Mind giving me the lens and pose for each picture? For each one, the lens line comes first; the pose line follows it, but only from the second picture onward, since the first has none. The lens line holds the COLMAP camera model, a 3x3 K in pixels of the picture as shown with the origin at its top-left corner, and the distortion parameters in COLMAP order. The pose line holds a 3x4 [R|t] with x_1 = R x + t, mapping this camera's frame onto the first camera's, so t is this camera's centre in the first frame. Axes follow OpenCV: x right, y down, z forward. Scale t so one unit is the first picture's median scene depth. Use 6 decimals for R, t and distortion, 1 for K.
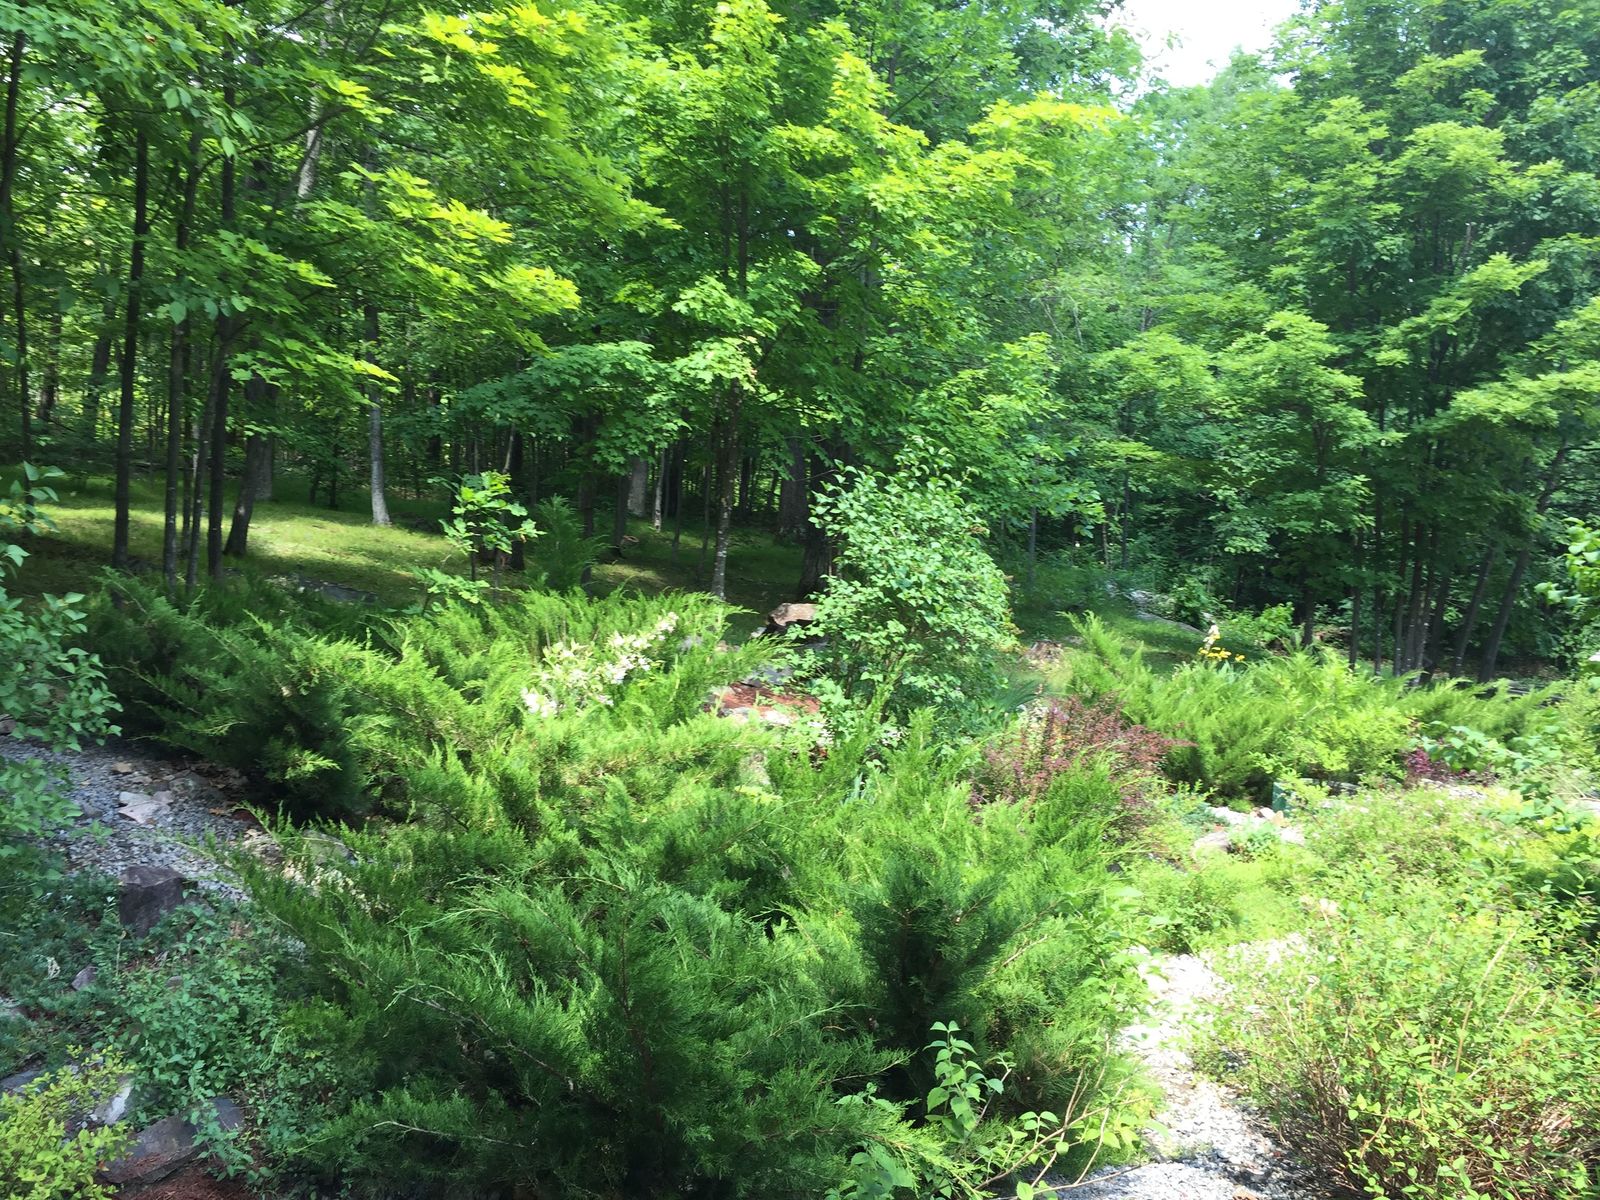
lens RADIAL K [[1360.2, 0, 810.3], [0, 1360.2, 643.2], [0, 0, 1]] dist [0.054377, -0.013341]
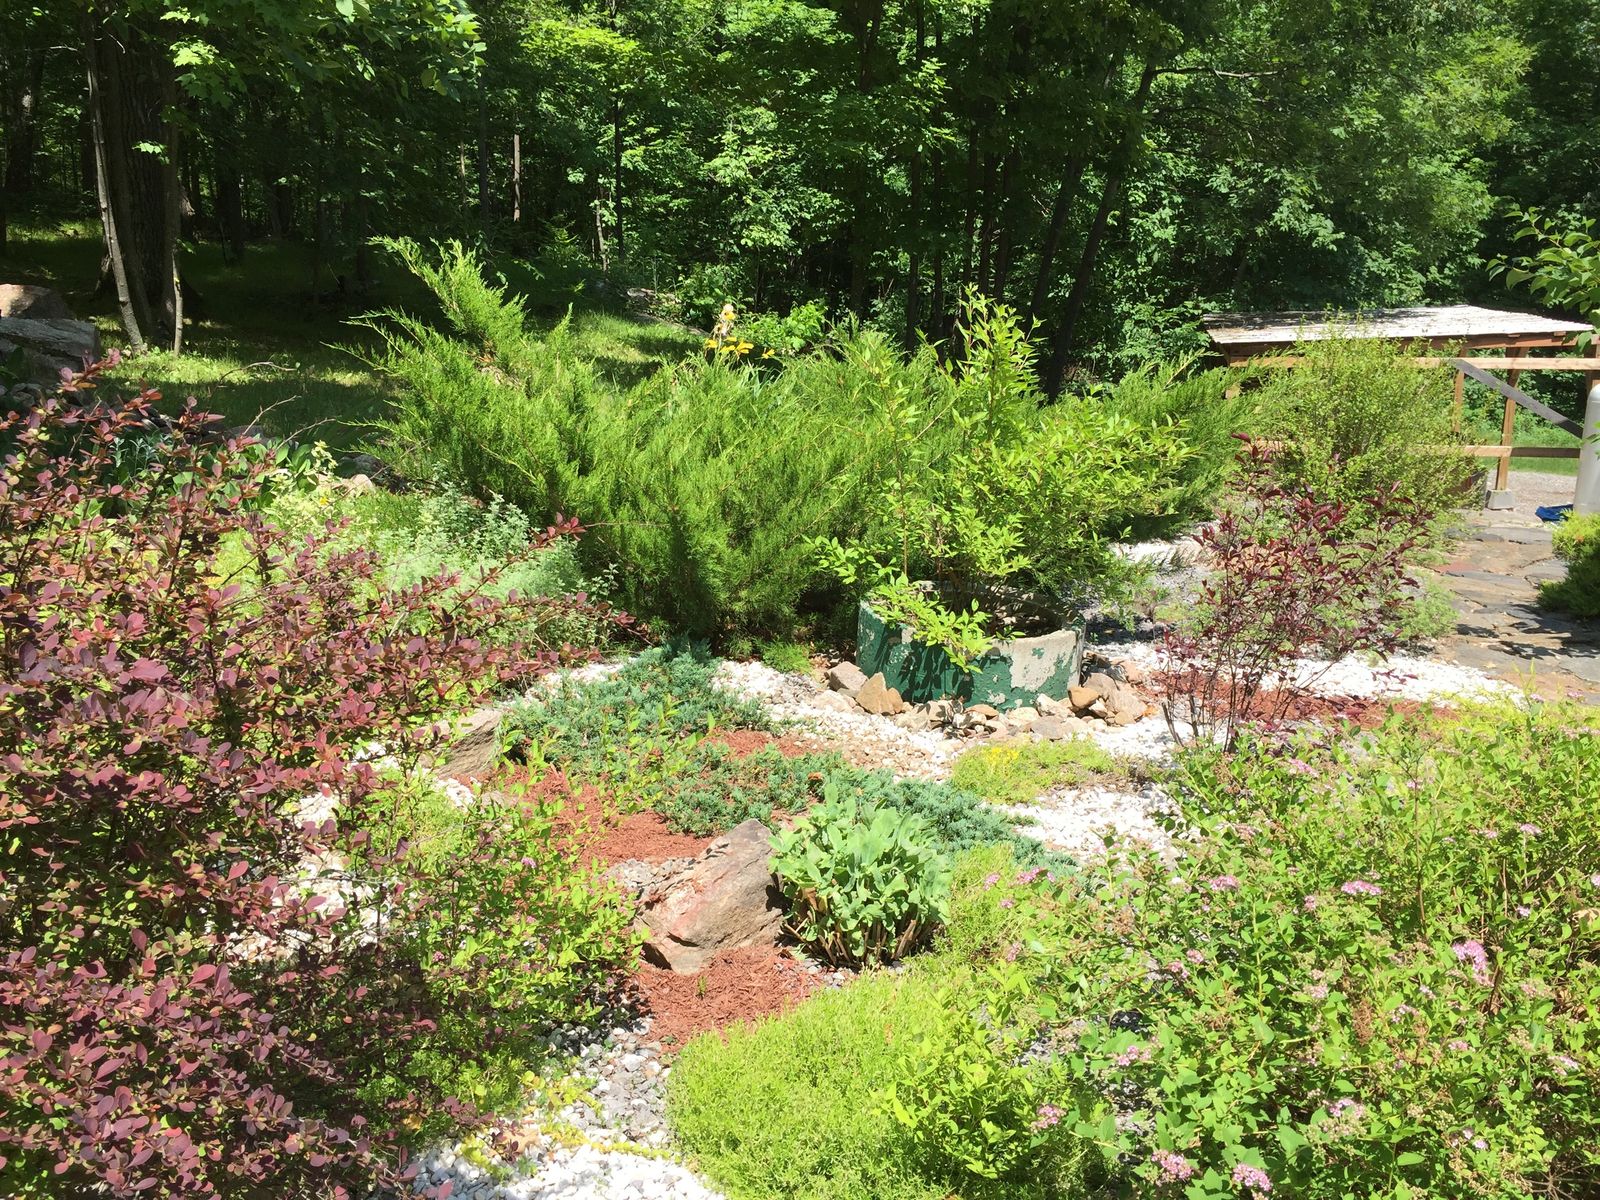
lens RADIAL K [[1360.2, 0, 800.1], [0, 1360.2, 599.1], [0, 0, 1]] dist [0.054377, -0.013341]
pose [[0.944692, -0.092661, 0.314598, 0.176515], [0.041442, 0.985295, 0.165760, 0.026390], [-0.325331, -0.143555, 0.934640, 0.575802]]
